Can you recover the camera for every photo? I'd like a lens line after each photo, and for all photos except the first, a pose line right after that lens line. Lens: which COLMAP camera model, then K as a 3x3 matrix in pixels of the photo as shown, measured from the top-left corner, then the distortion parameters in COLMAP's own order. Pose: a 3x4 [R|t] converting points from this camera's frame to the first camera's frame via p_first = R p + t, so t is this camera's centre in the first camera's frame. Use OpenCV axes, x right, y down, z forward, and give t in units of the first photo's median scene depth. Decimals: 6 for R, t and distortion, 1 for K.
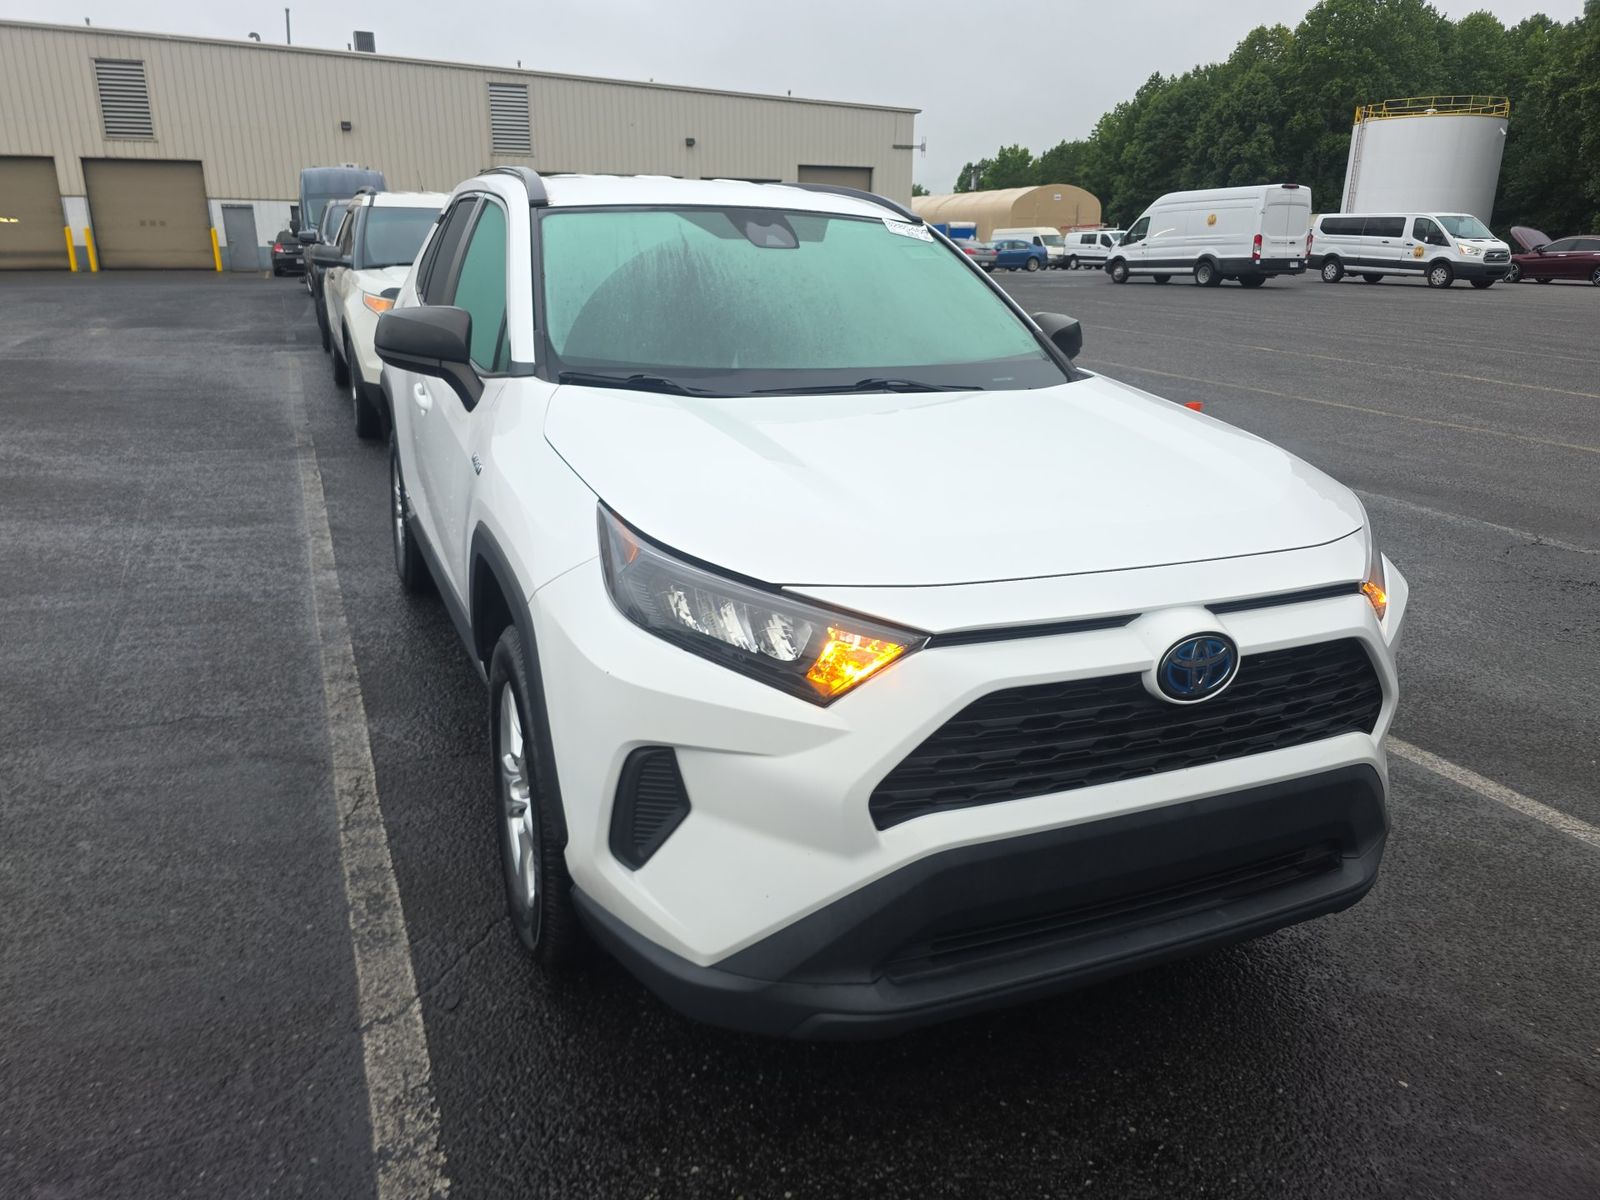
lens RADIAL K [[1089.5, 0, 792.2], [0, 1089.5, 584.2], [0, 0, 1]] dist [0.045027, -0.051896]
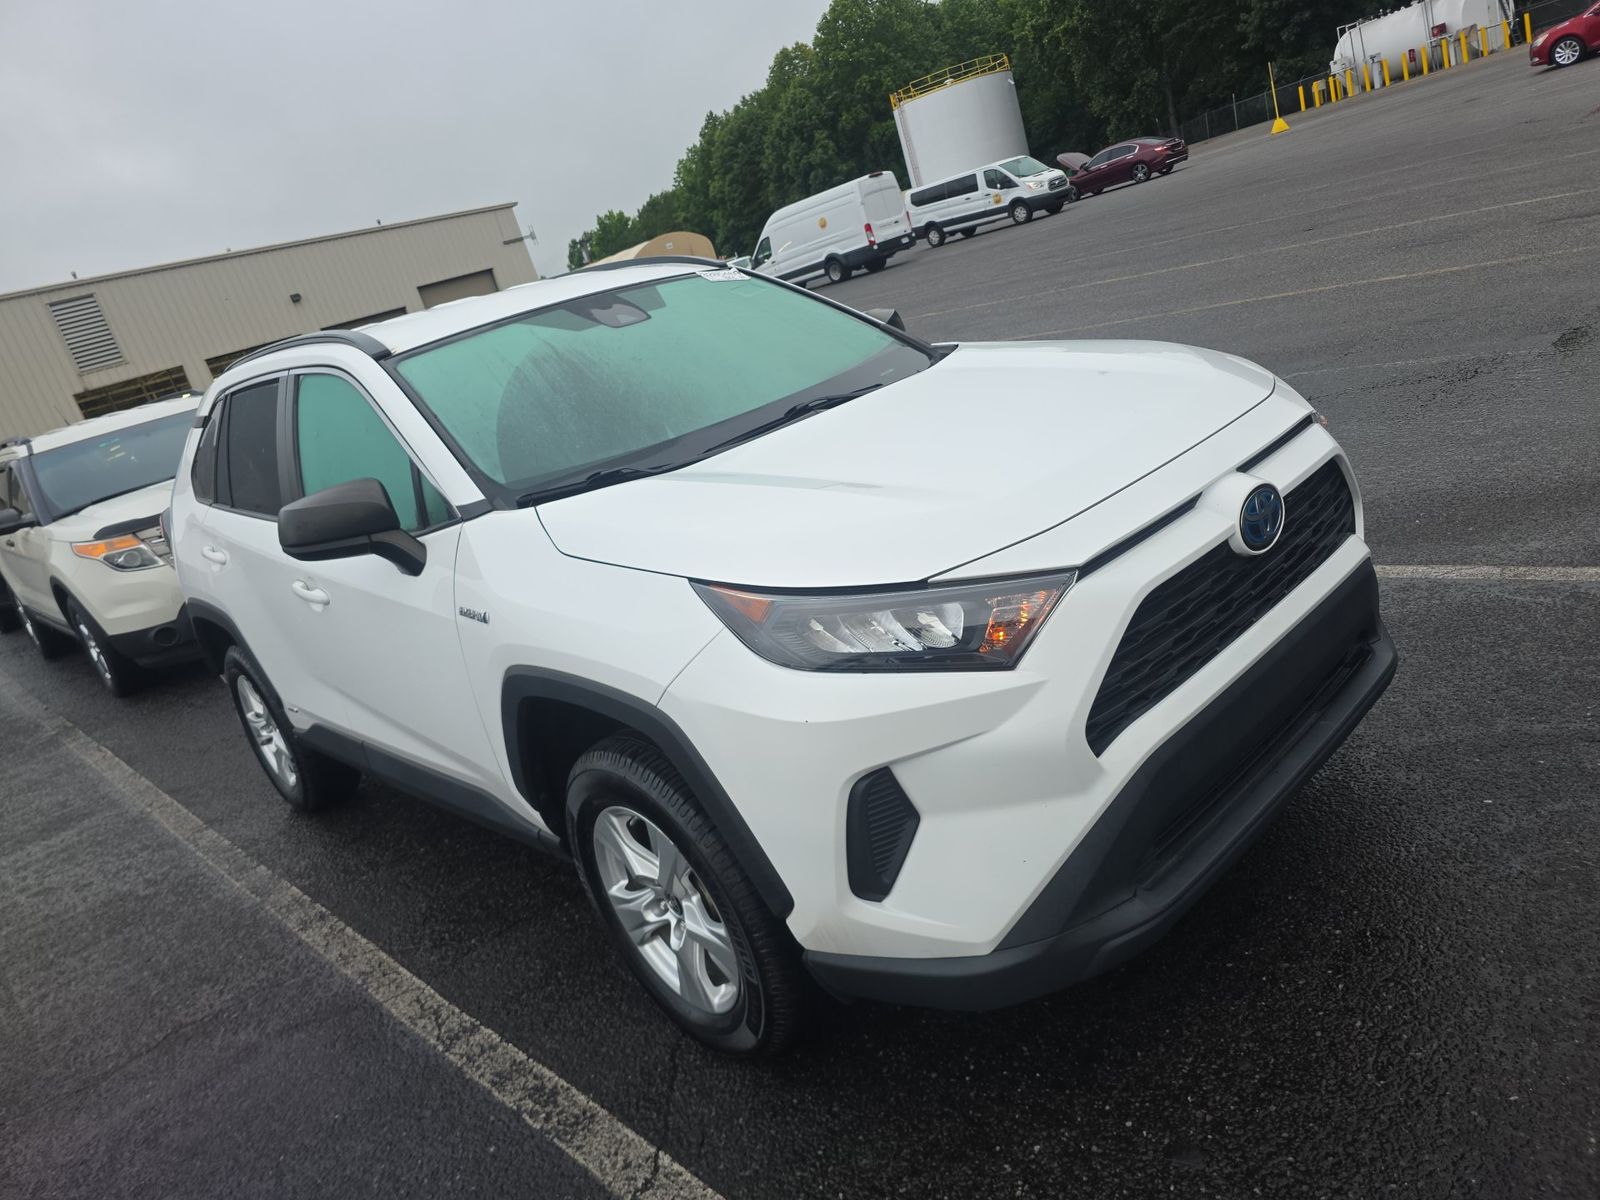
lens RADIAL K [[1089.5, 0, 789.8], [0, 1089.5, 593.5], [0, 0, 1]] dist [0.045027, -0.051896]
pose [[0.898288, -0.360790, 0.250816, -0.223470], [0.373193, 0.927751, -0.002039, -0.018815], [-0.231959, 0.095434, 0.968033, 0.008447]]
